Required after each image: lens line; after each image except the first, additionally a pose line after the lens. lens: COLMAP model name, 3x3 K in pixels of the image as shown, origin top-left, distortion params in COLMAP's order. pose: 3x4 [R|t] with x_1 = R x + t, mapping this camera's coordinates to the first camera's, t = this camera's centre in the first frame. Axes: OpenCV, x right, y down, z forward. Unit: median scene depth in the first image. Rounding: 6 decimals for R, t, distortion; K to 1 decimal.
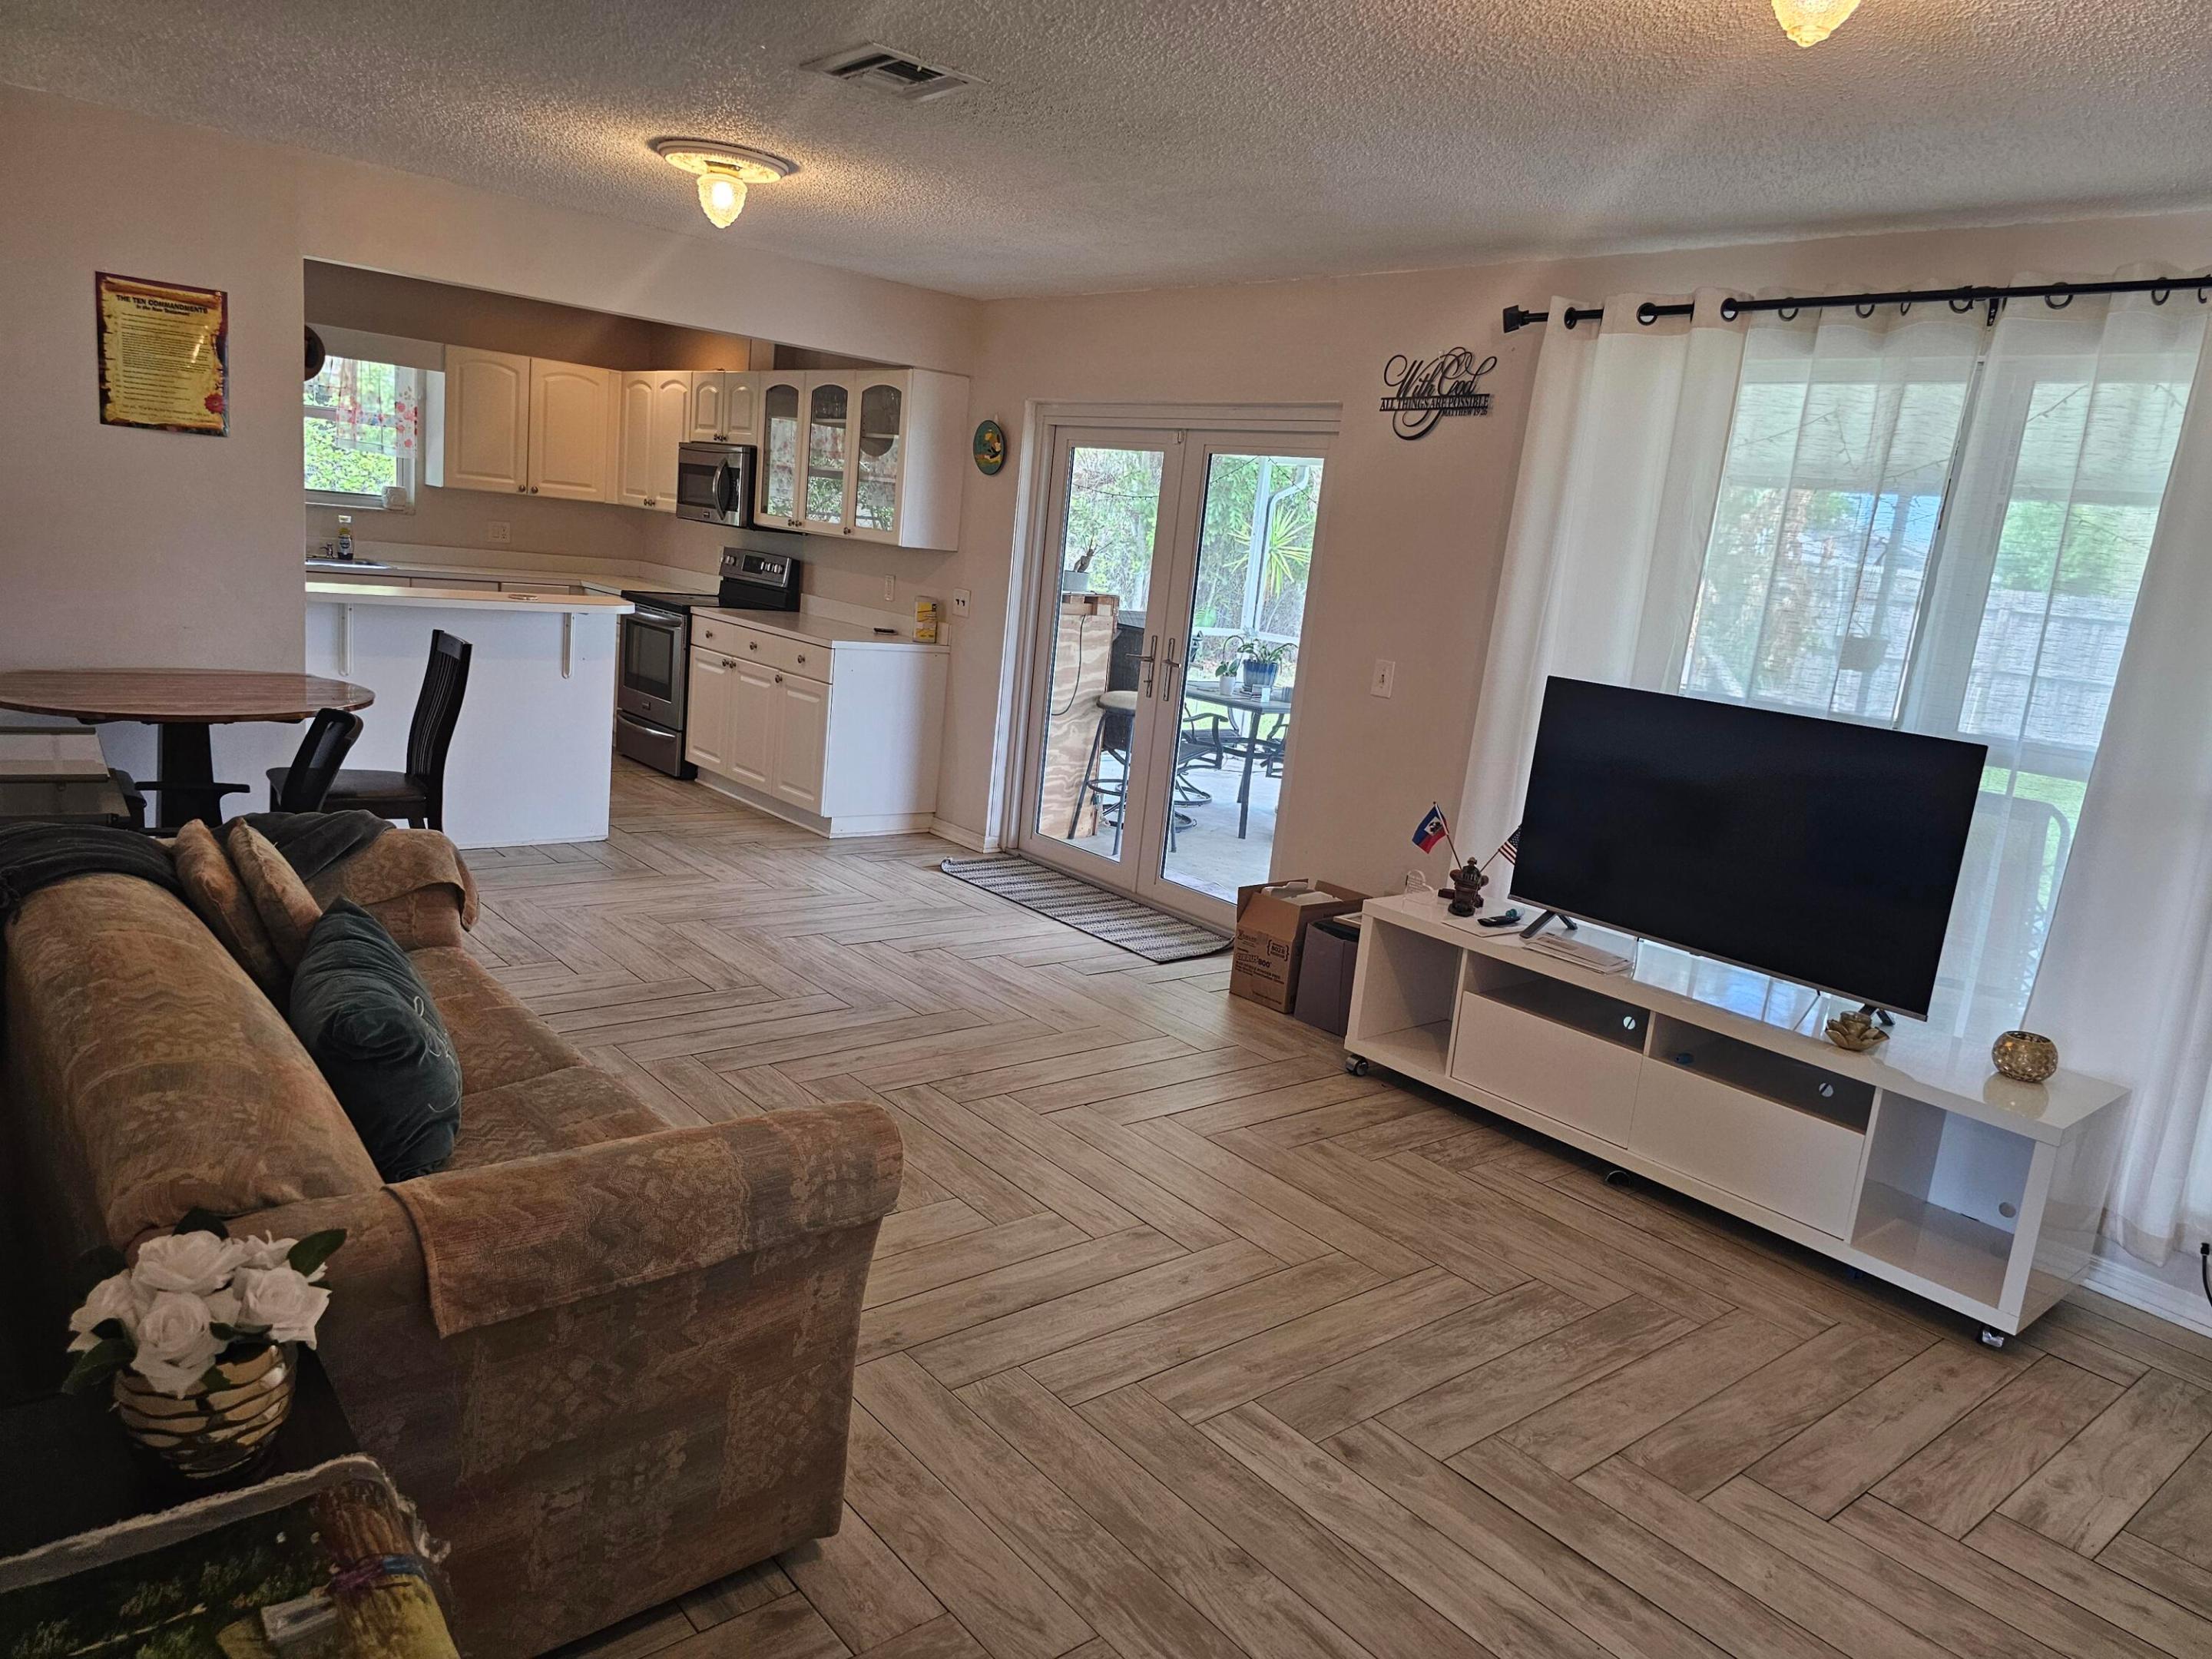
lens RADIAL K [[1501.6, 0, 1109.5], [0, 1501.6, 823.8], [0, 0, 1]] dist [0.006746, 0.001157]
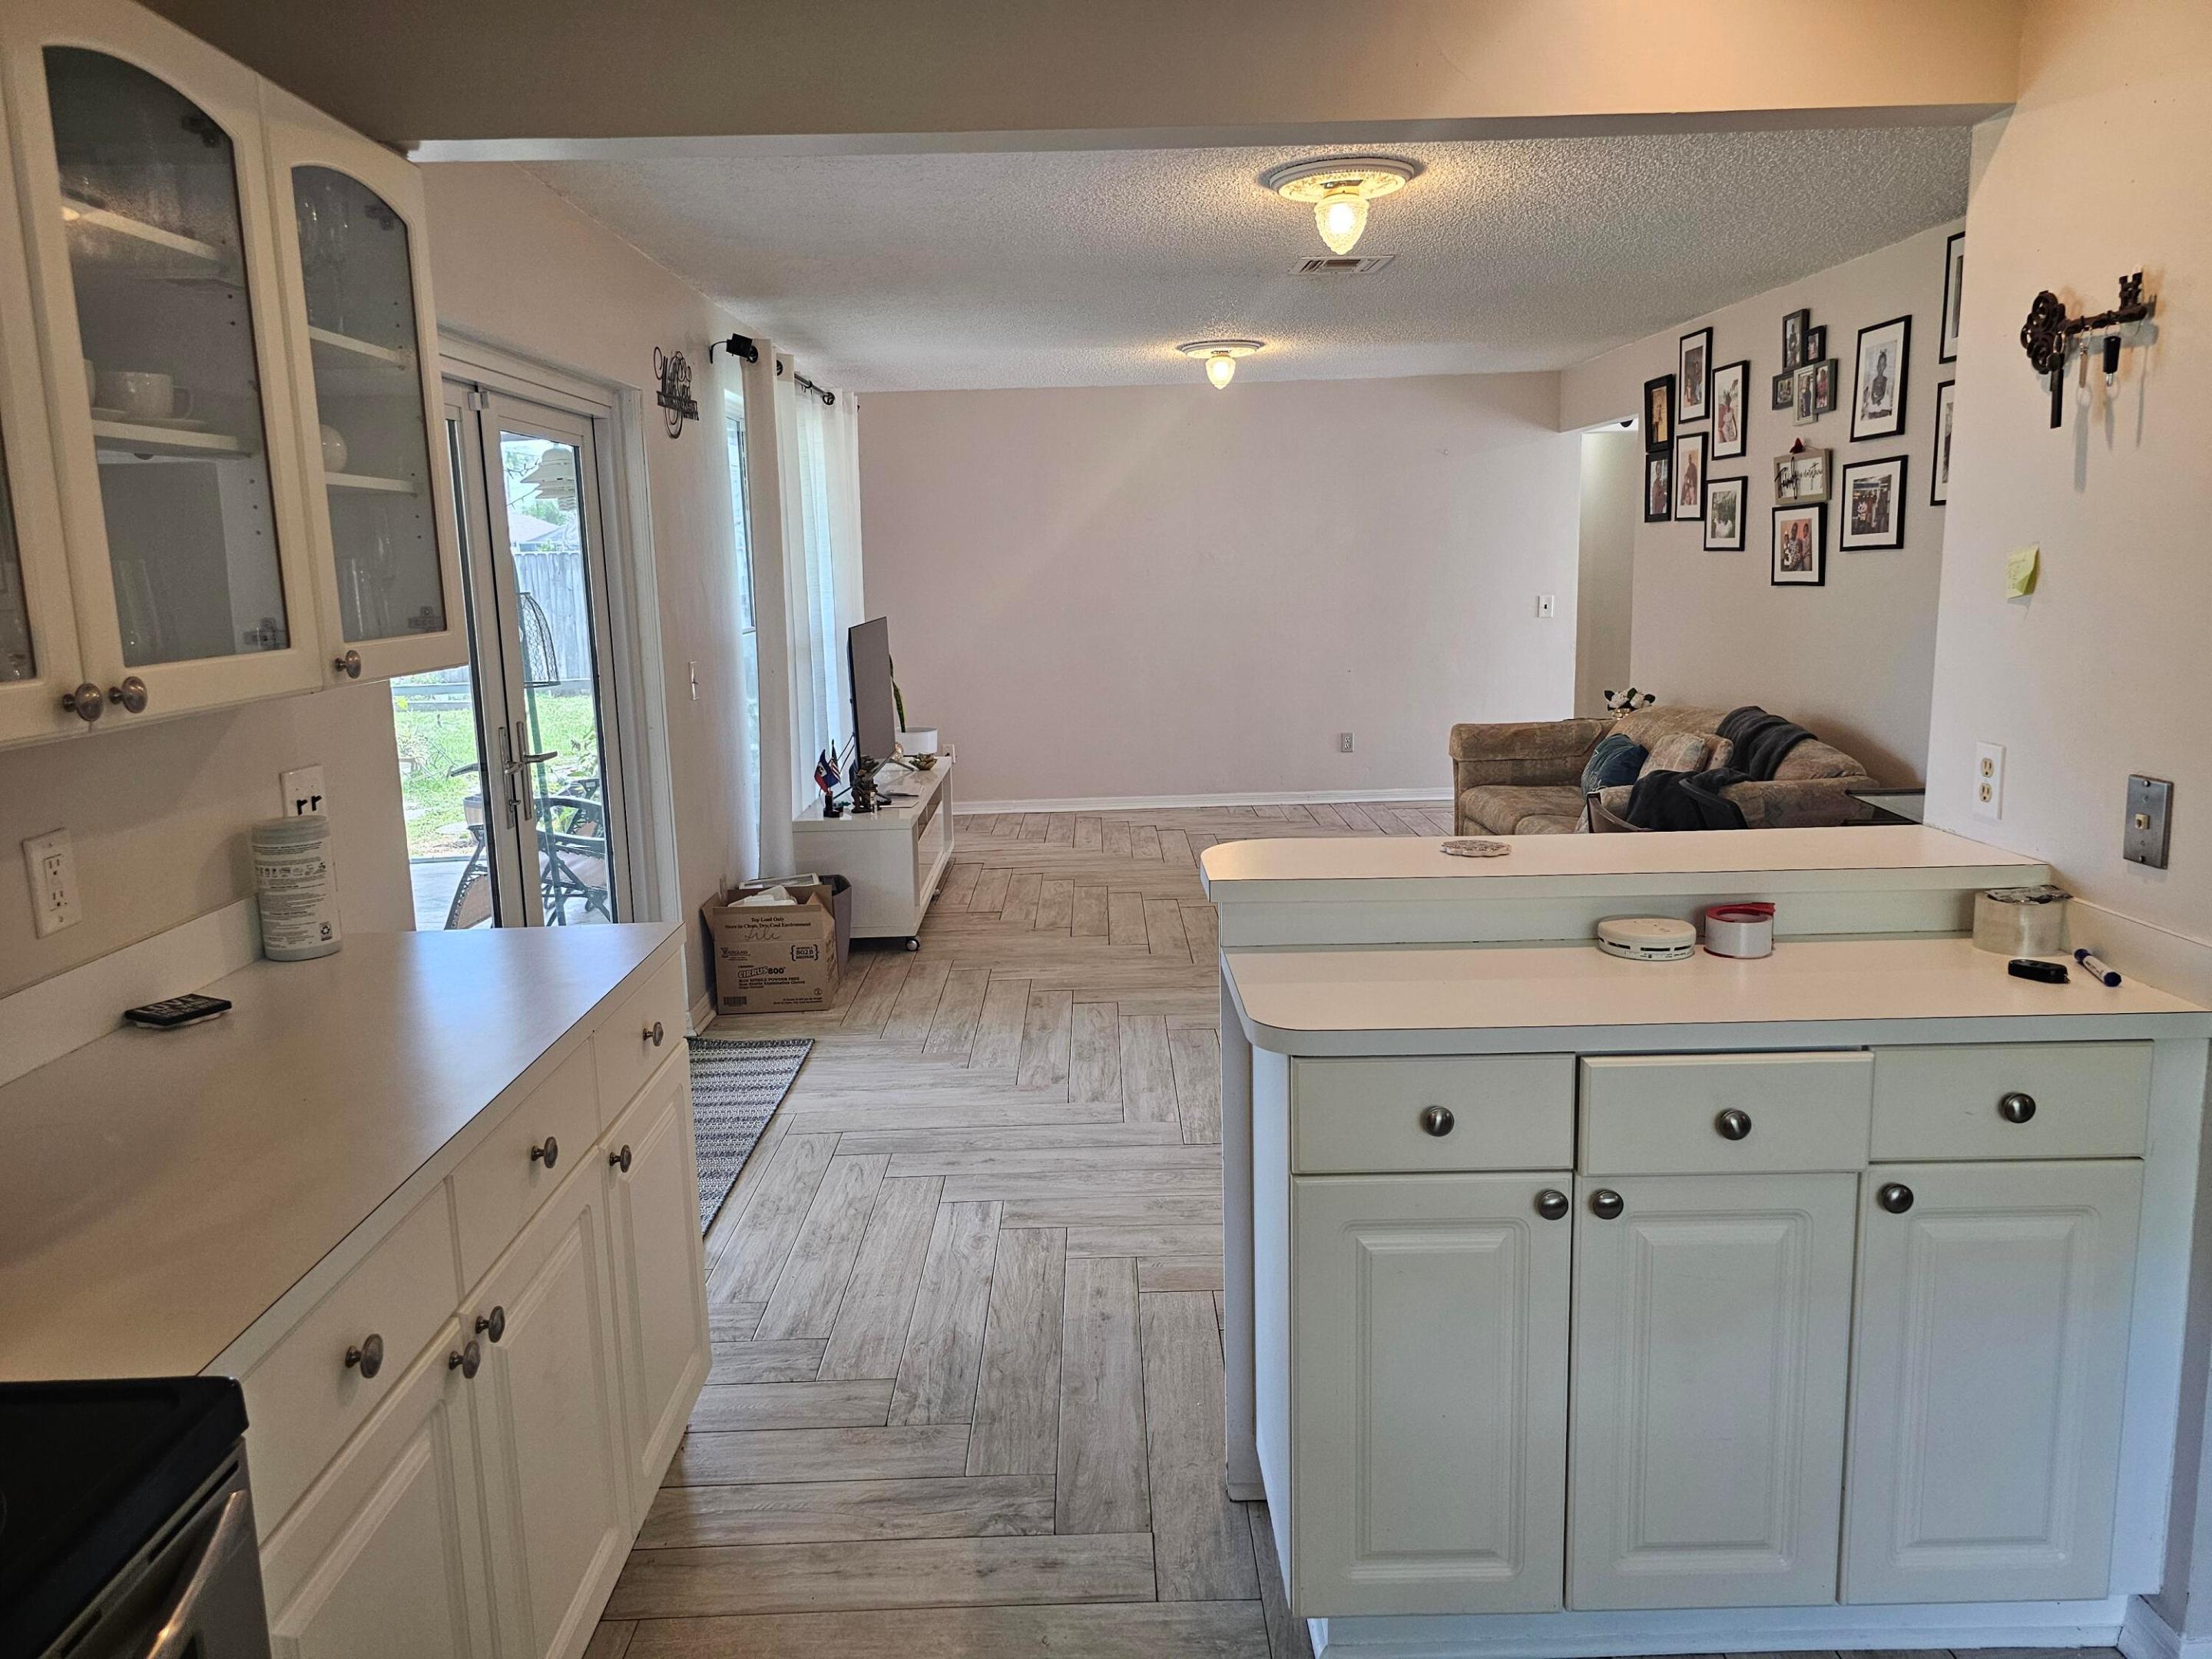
lens RADIAL K [[1501.6, 0, 1108.7], [0, 1501.6, 827.8], [0, 0, 1]] dist [0.006746, 0.001157]
pose [[-0.769574, -0.203797, 0.605163, -0.590651], [0.066240, 0.917113, 0.393086, -0.347320], [-0.635112, 0.342595, -0.692287, 1.419351]]
